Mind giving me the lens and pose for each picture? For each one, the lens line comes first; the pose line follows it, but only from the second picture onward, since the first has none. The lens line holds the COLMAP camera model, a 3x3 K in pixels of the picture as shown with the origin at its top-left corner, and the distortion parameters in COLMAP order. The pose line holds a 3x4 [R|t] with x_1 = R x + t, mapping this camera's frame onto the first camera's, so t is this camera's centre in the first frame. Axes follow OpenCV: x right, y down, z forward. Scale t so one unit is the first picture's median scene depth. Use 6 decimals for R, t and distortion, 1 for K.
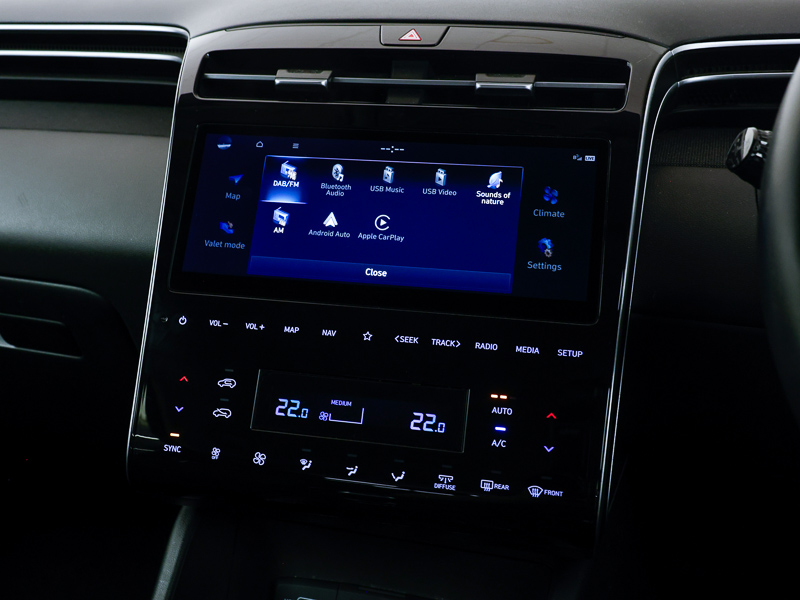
lens RADIAL K [[870.4, 0, 401.4], [0, 870.4, 298.7], [0, 0, 1]] dist [-0.030757, 0.000000]
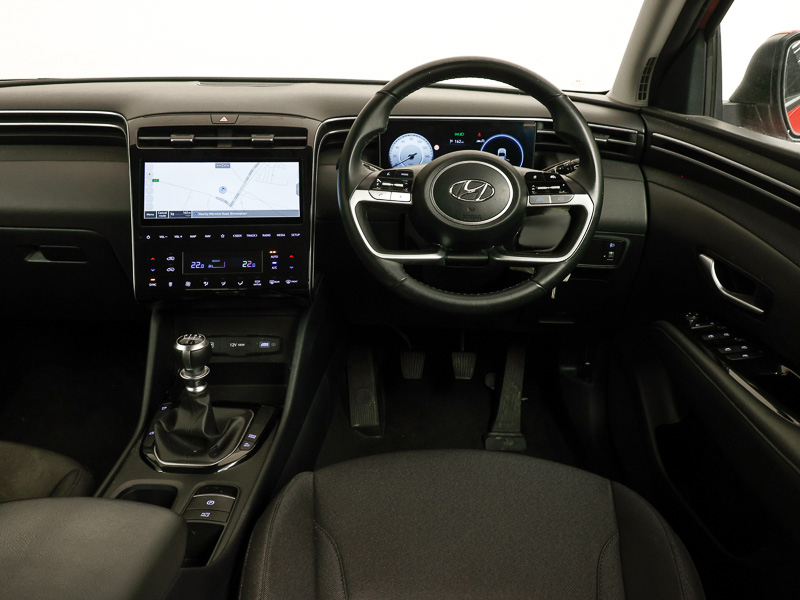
lens RADIAL K [[588.8, 0, 391.6], [0, 588.8, 296.1], [0, 0, 1]] dist [0.010637, -0.004739]
pose [[0.955210, -0.119713, 0.270632, -0.053133], [0.087550, 0.987905, 0.127982, 0.036695], [-0.282680, -0.098555, 0.954138, -0.904976]]
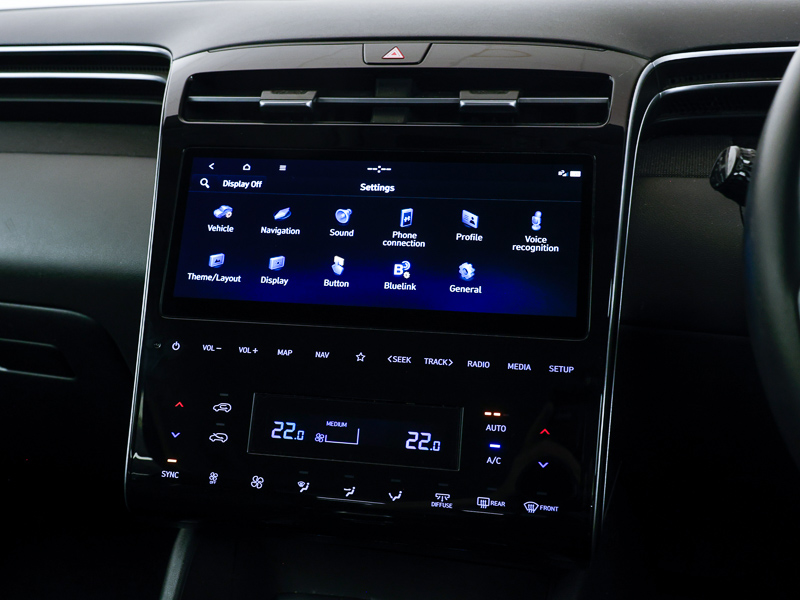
lens RADIAL K [[870.4, 0, 401.6], [0, 870.4, 294.8], [0, 0, 1]] dist [-0.030757, 0.000000]
pose [[0.999413, -0.031344, 0.013860, -0.002973], [0.031225, 0.999474, 0.008731, -0.034224], [-0.014126, -0.008293, 0.999866, -0.007478]]
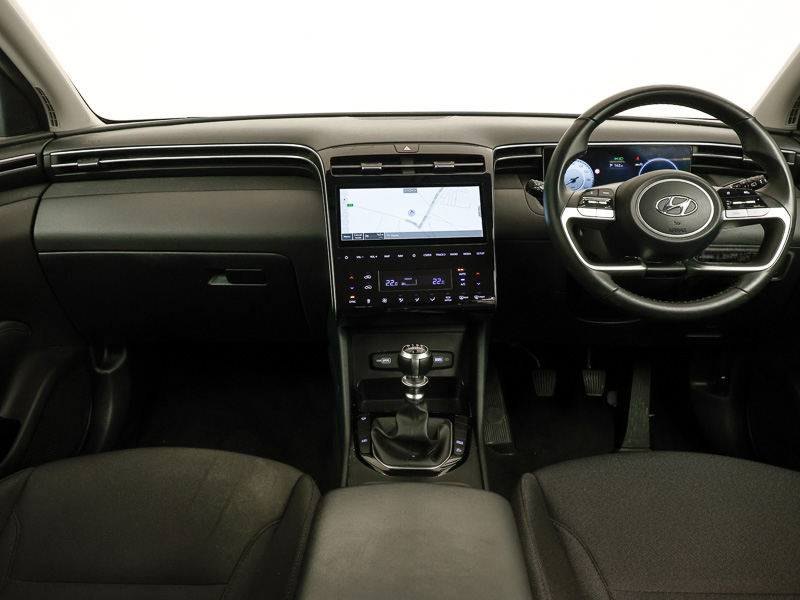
lens RADIAL K [[588.8, 0, 401.9], [0, 588.8, 298.5], [0, 0, 1]] dist [0.010637, -0.004739]
pose [[0.955070, -0.119803, 0.271089, -0.601698], [0.104743, 0.992074, 0.069410, 0.042470], [-0.277256, -0.037896, 0.960048, -0.862566]]
